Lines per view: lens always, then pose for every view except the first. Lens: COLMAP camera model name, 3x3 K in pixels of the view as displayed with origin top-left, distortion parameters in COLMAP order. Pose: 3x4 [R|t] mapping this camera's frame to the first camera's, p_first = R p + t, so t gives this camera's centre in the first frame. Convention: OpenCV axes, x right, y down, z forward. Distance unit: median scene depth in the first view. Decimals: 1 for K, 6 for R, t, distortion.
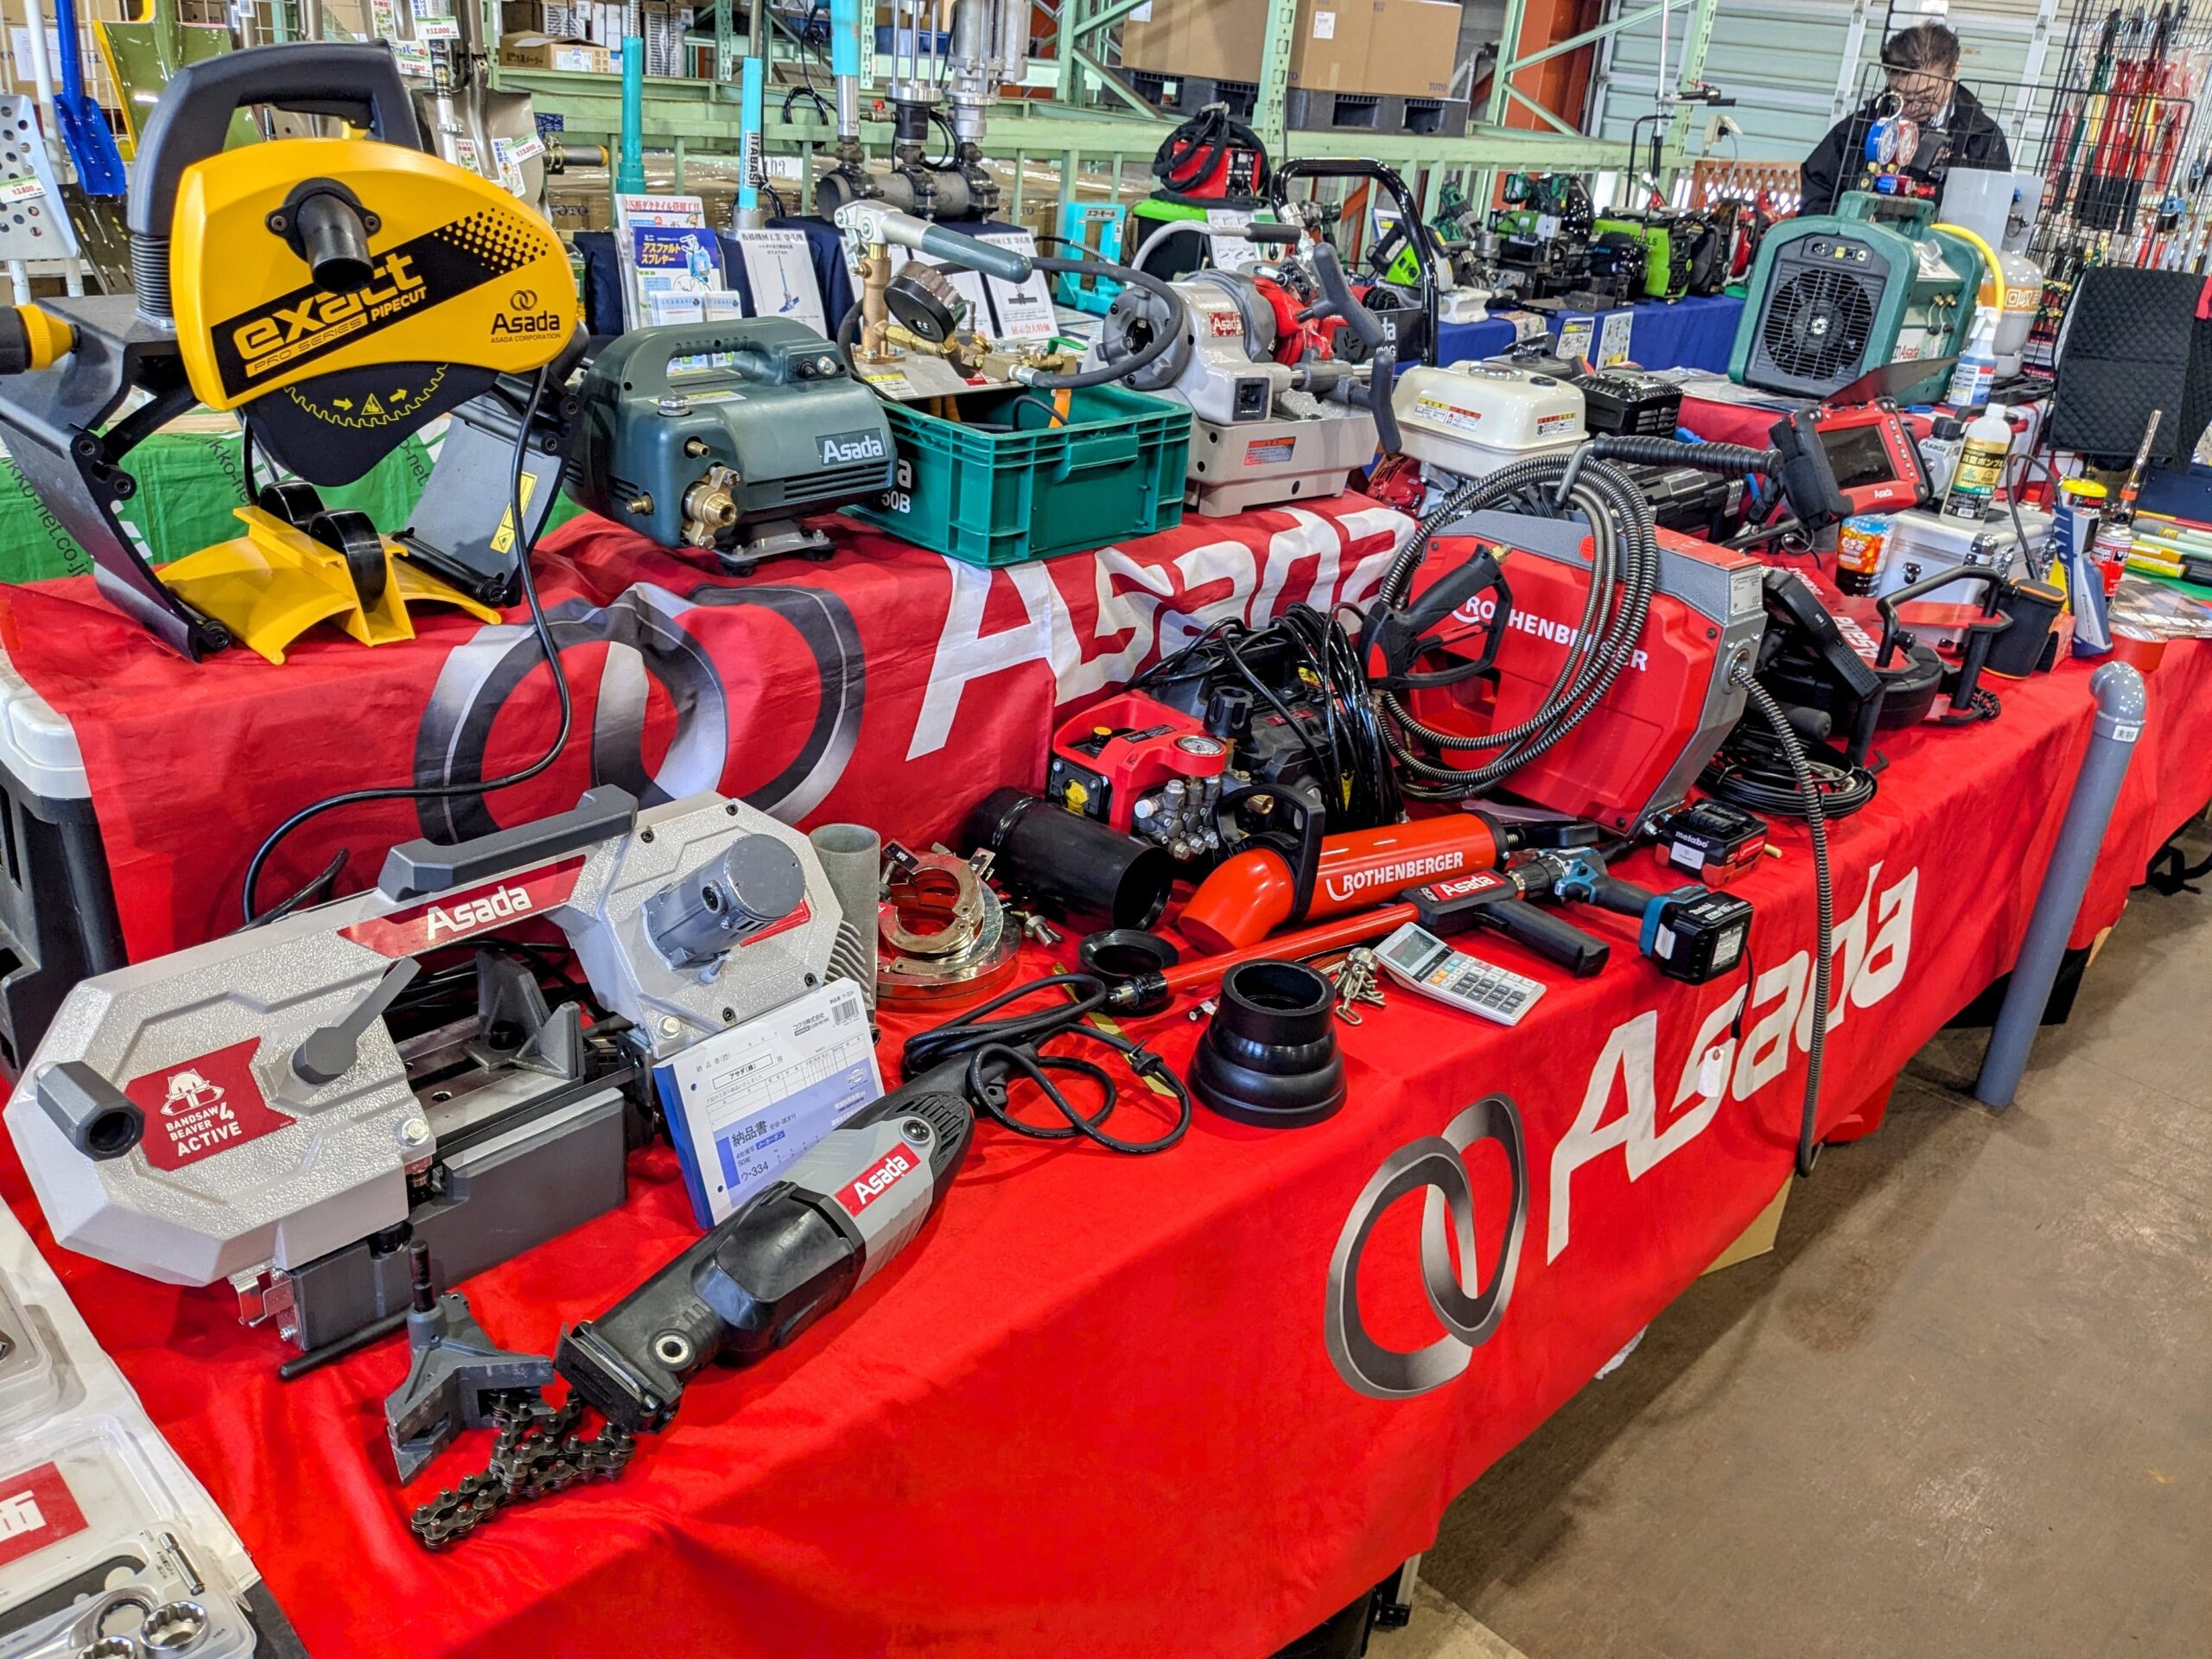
lens RADIAL K [[1786.9, 0, 1110.0], [0, 1786.9, 824.3], [0, 0, 1]] dist [0.009735, -0.003518]
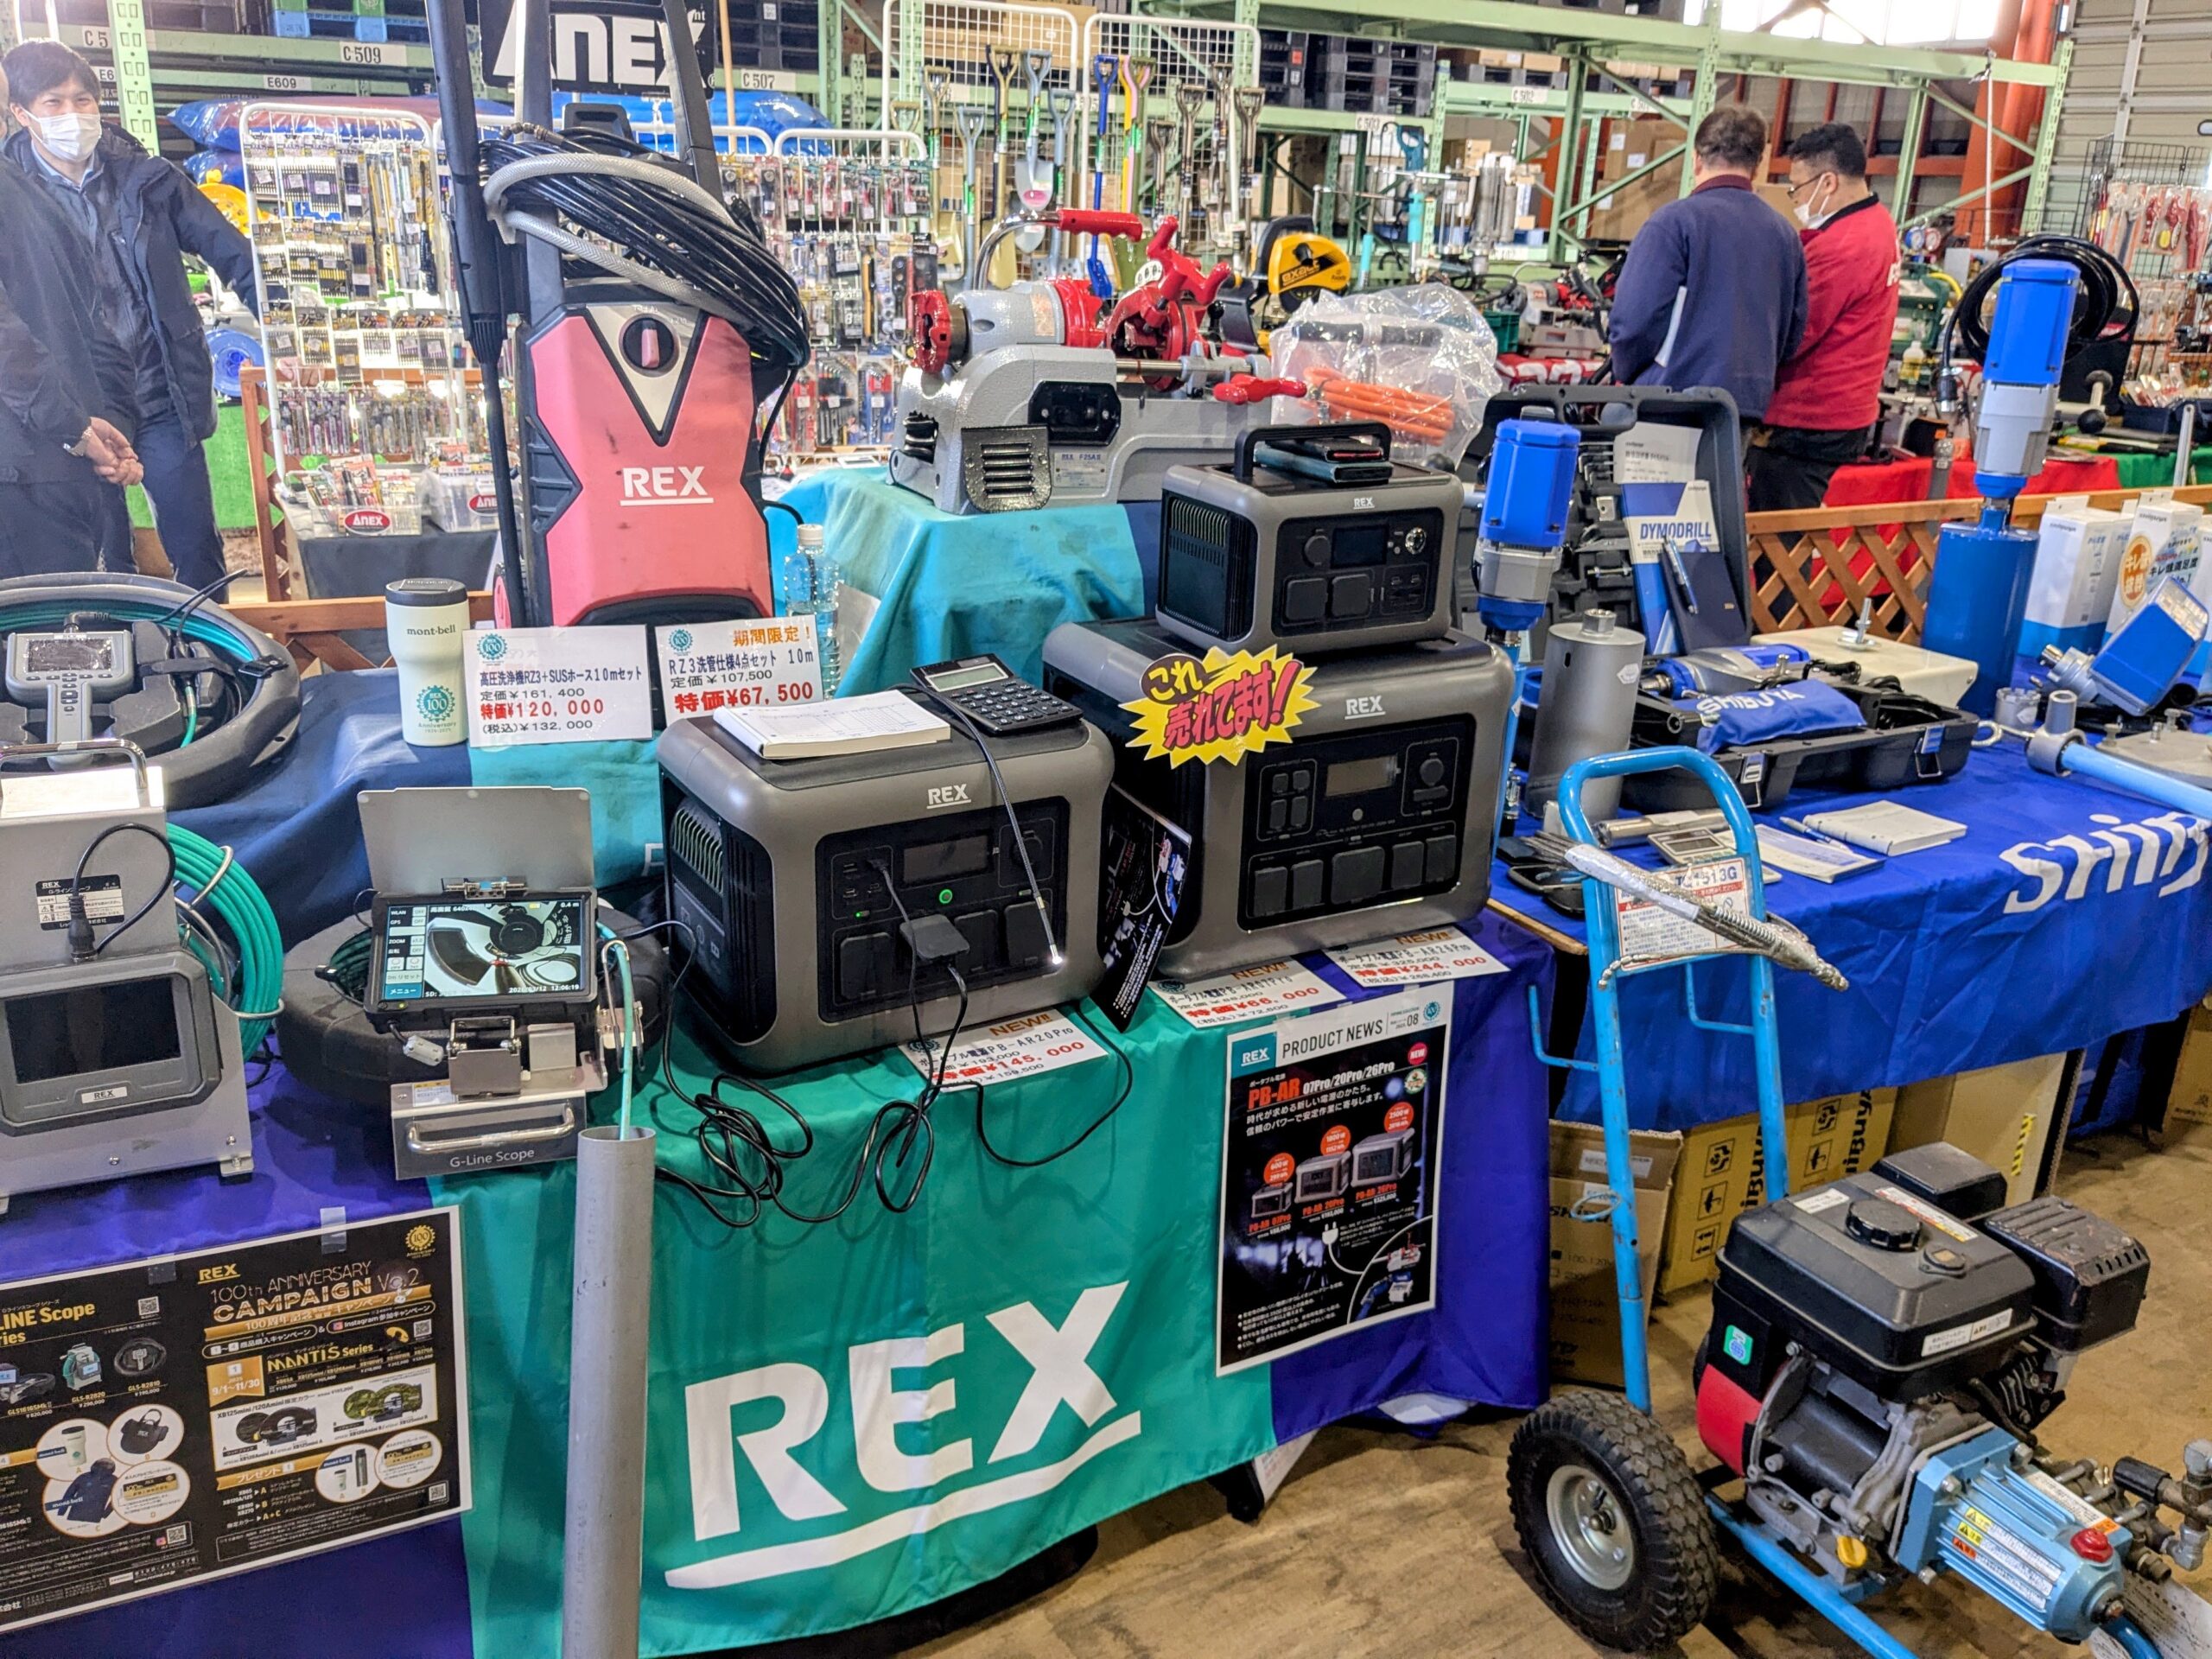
lens RADIAL K [[1786.9, 0, 1104.7], [0, 1786.9, 825.7], [0, 0, 1]] dist [0.009735, -0.003518]
pose [[0.955823, 0.043327, -0.290732, 0.282474], [-0.072971, 0.993090, -0.091905, 0.953686], [0.284741, 0.109060, 0.952380, -2.016023]]
